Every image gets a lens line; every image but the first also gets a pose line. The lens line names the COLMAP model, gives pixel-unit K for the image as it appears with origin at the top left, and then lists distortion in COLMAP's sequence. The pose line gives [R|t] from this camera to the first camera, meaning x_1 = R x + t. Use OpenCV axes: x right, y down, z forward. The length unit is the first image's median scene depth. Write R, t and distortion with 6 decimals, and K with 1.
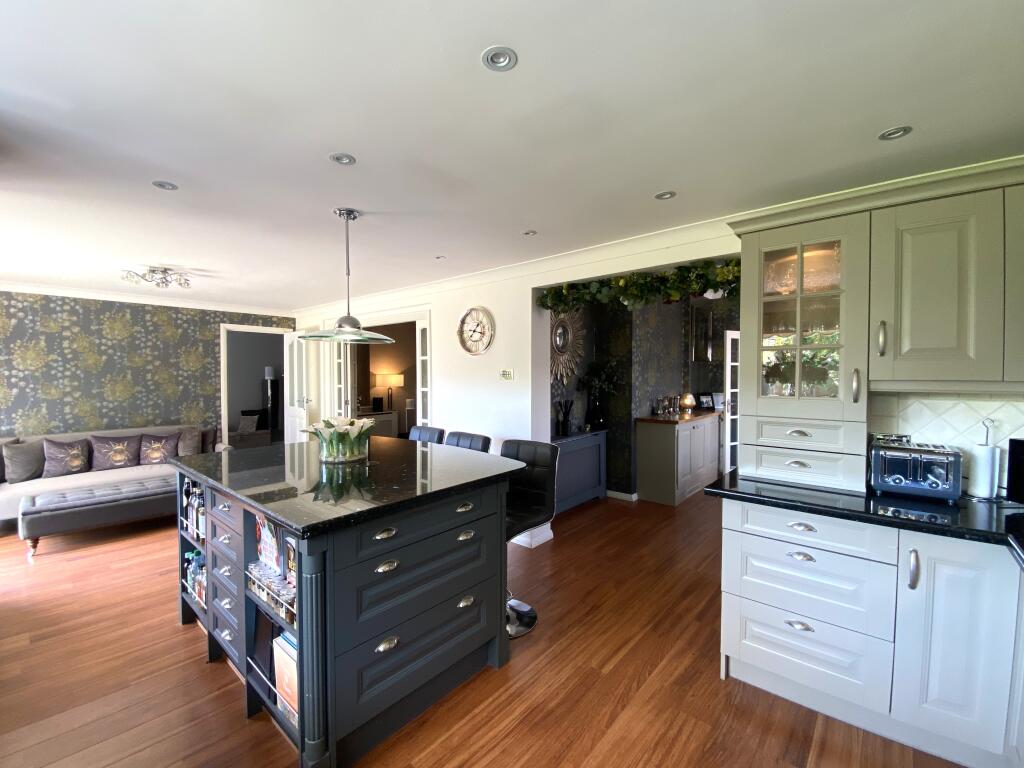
lens RADIAL K [[436.5, 0, 506.4], [0, 436.5, 384.8], [0, 0, 1]] dist [0.001853, 0.000040]
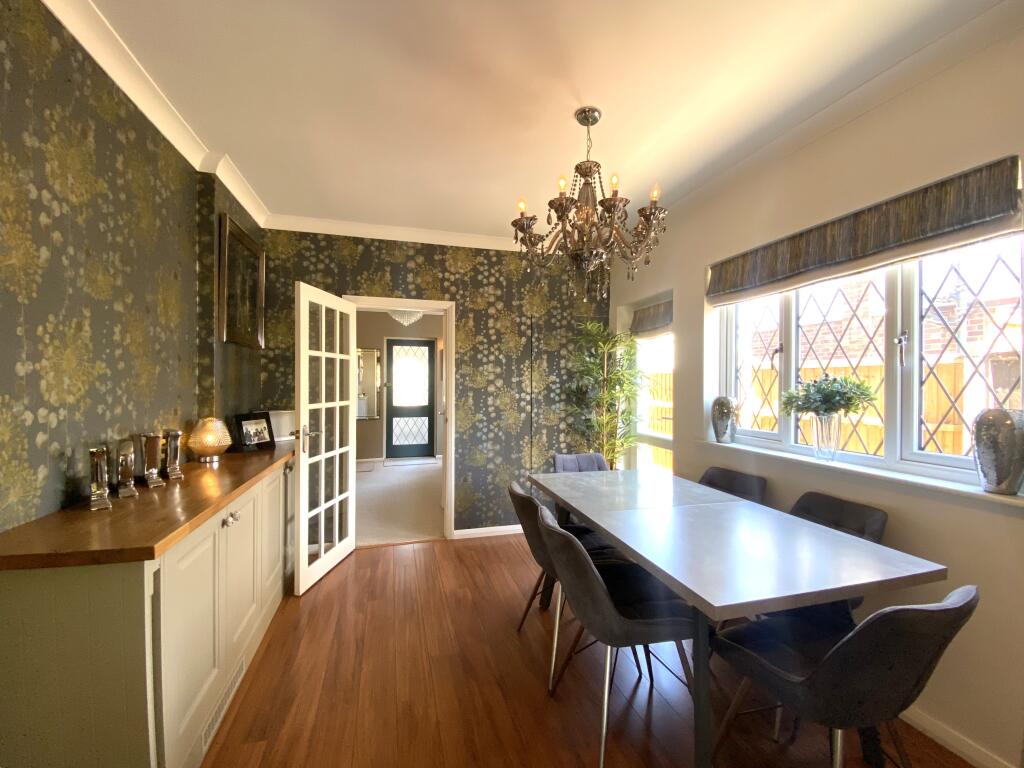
lens RADIAL K [[416.7, 0, 504.9], [0, 416.7, 383.0], [0, 0, 1]] dist [-0.003724, -0.000164]
pose [[0.550801, 0.002551, 0.834633, 0.241949], [0.013399, 0.999839, -0.011898, -0.004844], [-0.834529, 0.017737, 0.550679, 0.552883]]
